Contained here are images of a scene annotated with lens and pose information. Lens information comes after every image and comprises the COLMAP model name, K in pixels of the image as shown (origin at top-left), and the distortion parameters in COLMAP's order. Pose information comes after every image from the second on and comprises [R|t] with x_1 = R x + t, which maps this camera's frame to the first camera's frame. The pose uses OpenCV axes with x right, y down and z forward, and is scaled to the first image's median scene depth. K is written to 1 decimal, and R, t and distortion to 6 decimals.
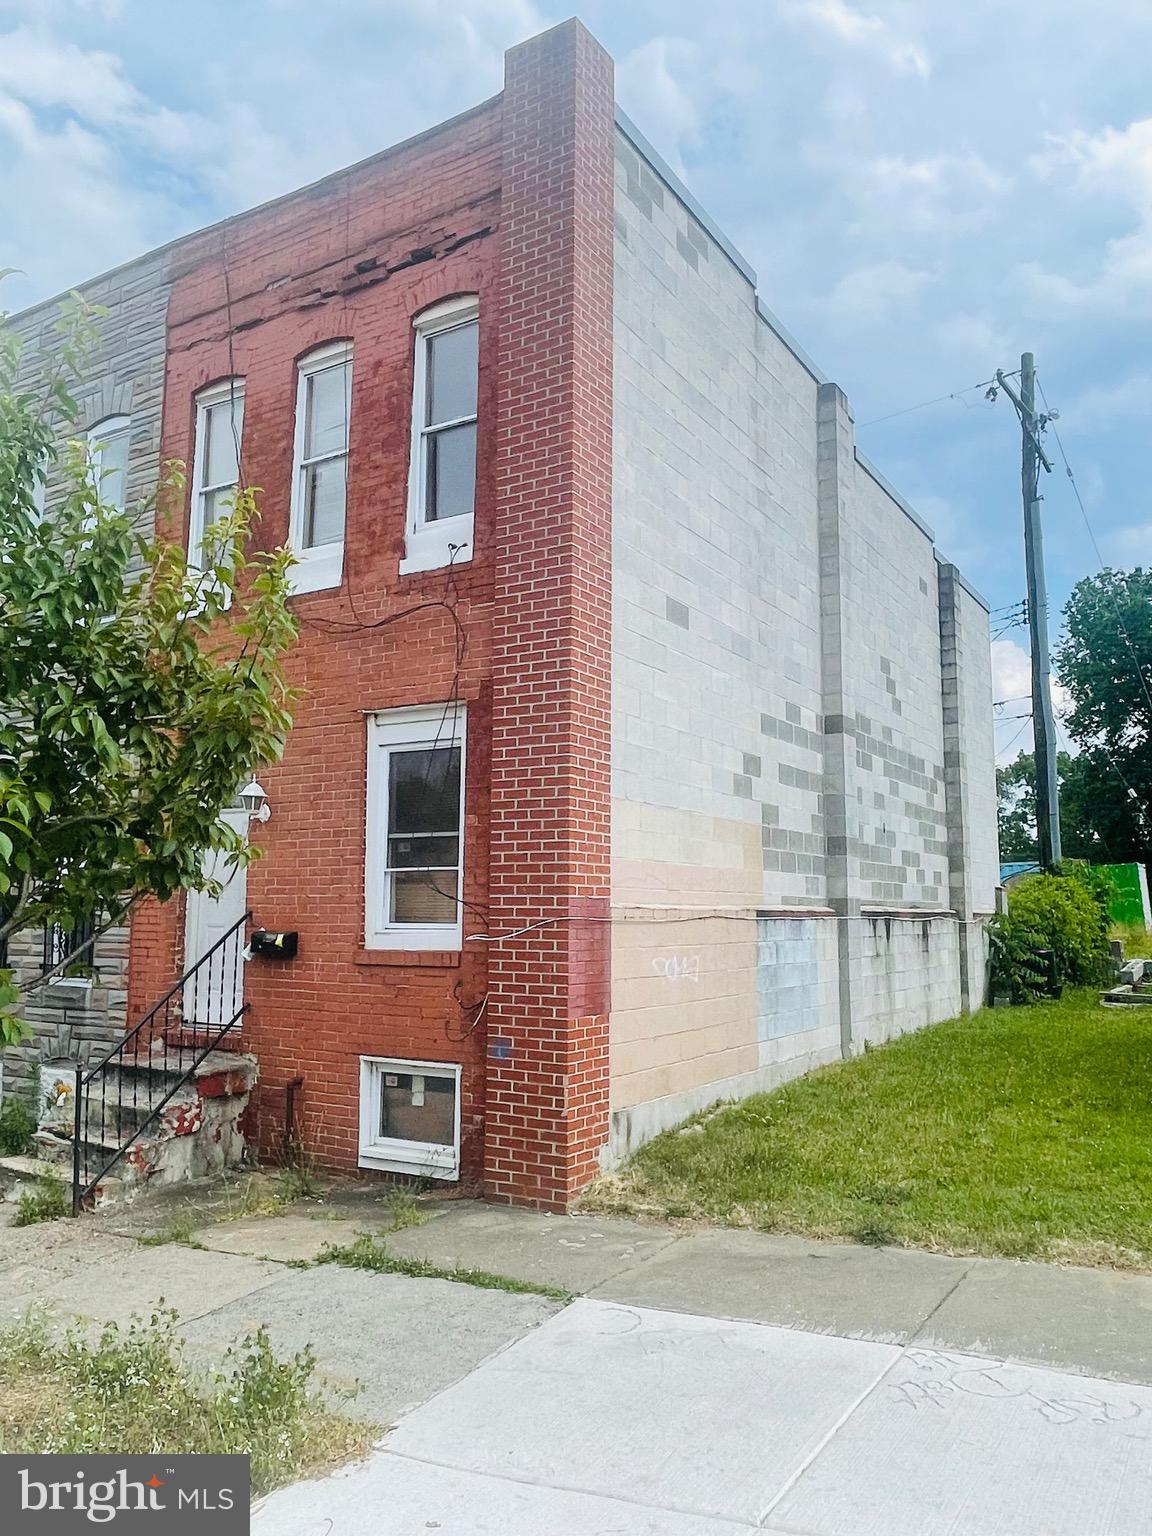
lens RADIAL K [[1124.9, 0, 577.4], [0, 1124.9, 773.2], [0, 0, 1]] dist [0.006058, -0.000425]
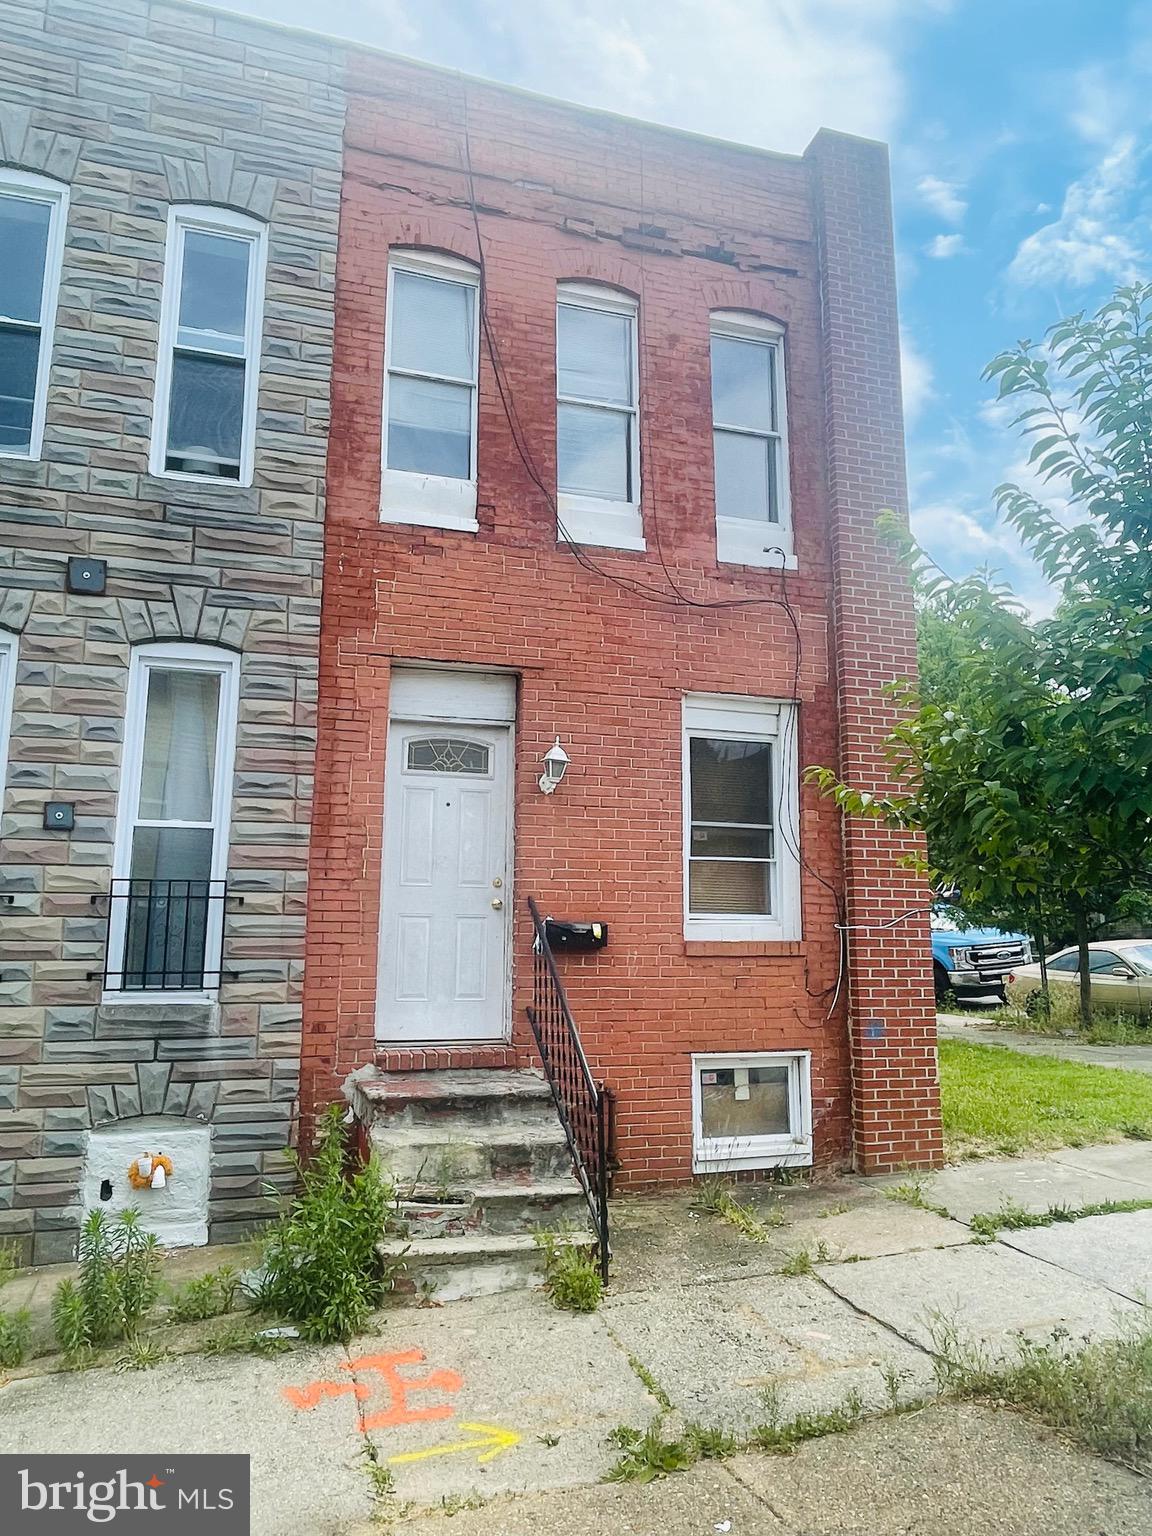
lens RADIAL K [[1068.6, 0, 576.1], [0, 1068.6, 760.4], [0, 0, 1]] dist [0.005532, -0.001176]
pose [[0.653690, 0.128549, 0.745764, -0.920664], [-0.095089, 0.991609, -0.087577, 0.092399], [-0.750764, -0.013666, 0.660429, 0.471793]]
